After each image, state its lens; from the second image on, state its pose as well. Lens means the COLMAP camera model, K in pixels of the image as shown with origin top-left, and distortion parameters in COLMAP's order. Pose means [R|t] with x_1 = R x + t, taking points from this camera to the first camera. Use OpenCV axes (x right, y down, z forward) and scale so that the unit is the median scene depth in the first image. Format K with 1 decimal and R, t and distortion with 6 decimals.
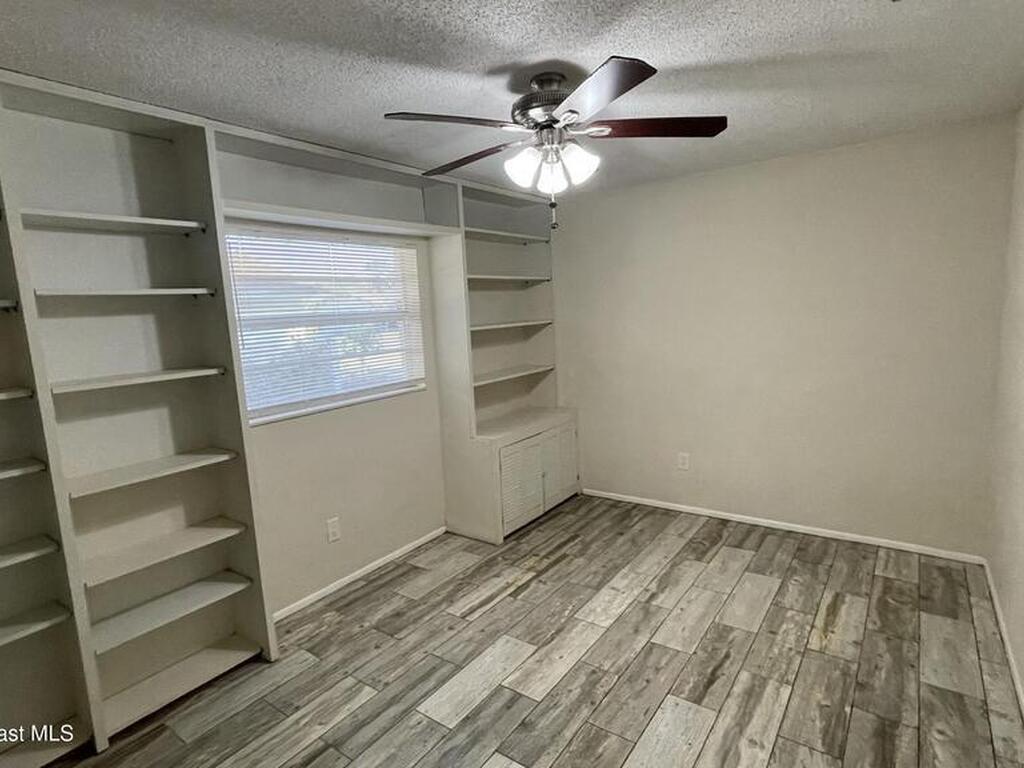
lens RADIAL K [[606.5, 0, 514.0], [0, 606.5, 365.4], [0, 0, 1]] dist [-0.003927, -0.002053]
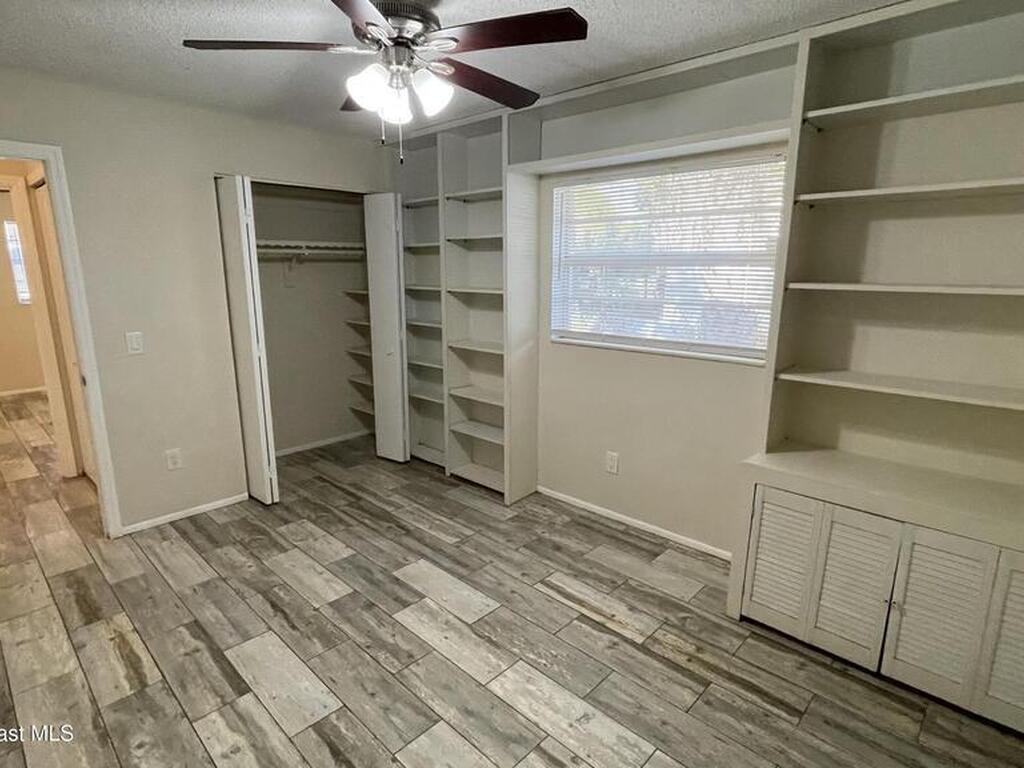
lens RADIAL K [[552.0, 0, 509.4], [0, 552.0, 384.1], [0, 0, 1]] dist [-0.000629, -0.001768]
pose [[-0.168528, 0.261456, -0.950389, 0.802721], [-0.091911, 0.955811, 0.279246, -0.160129], [0.981402, 0.134412, -0.137050, 1.185218]]
